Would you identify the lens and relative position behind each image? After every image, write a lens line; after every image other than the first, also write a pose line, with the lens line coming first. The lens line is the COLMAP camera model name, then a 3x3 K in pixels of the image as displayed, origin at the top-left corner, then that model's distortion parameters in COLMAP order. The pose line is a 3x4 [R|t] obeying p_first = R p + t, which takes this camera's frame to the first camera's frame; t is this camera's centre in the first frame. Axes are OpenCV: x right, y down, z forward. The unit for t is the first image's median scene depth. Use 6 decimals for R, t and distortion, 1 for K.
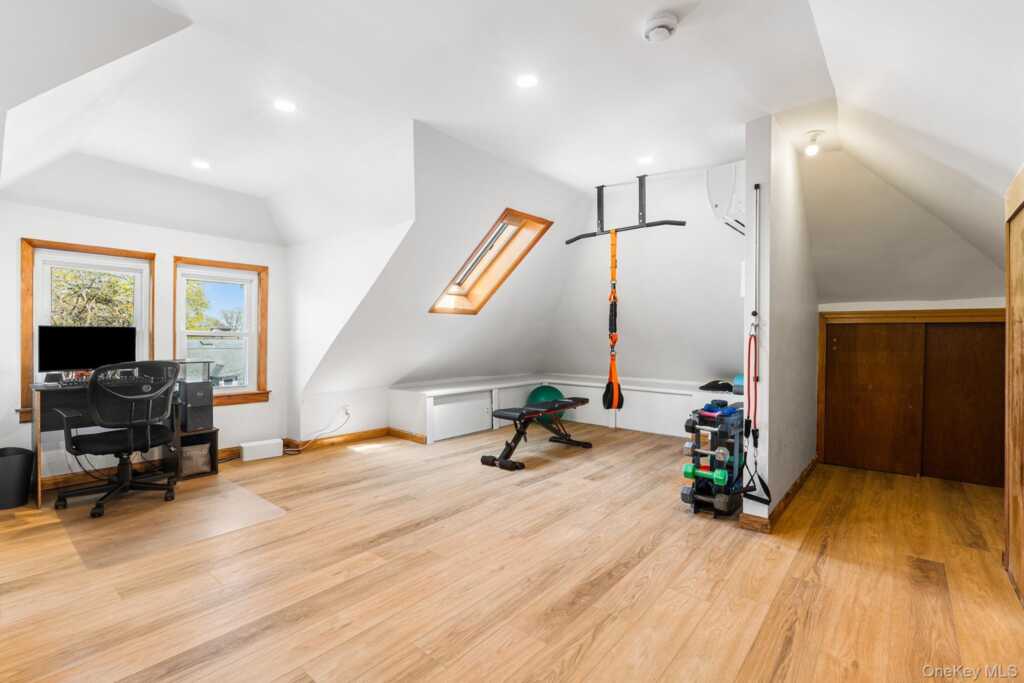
lens RADIAL K [[470.9, 0, 512.3], [0, 470.9, 337.3], [0, 0, 1]] dist [-0.003380, -0.000428]
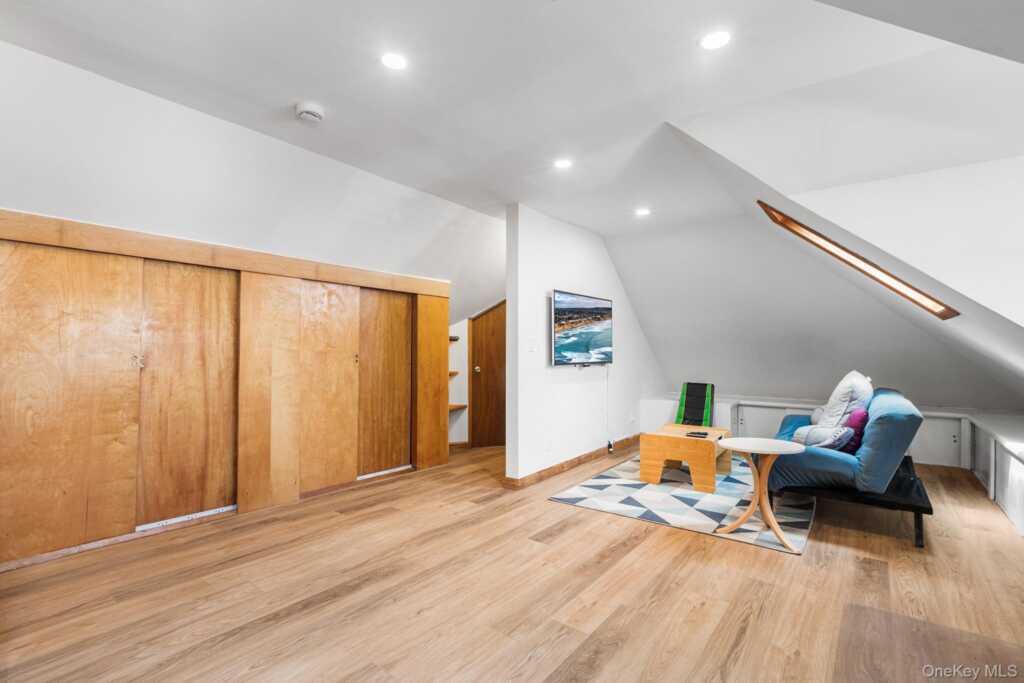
lens RADIAL K [[470.9, 0, 512.3], [0, 470.9, 337.3], [0, 0, 1]] dist [-0.003380, -0.000428]
pose [[-0.999331, -0.010048, -0.035161, -0.163844], [-0.009161, 0.999638, -0.025307, -0.012917], [0.035402, -0.024968, -0.999061, 1.928845]]
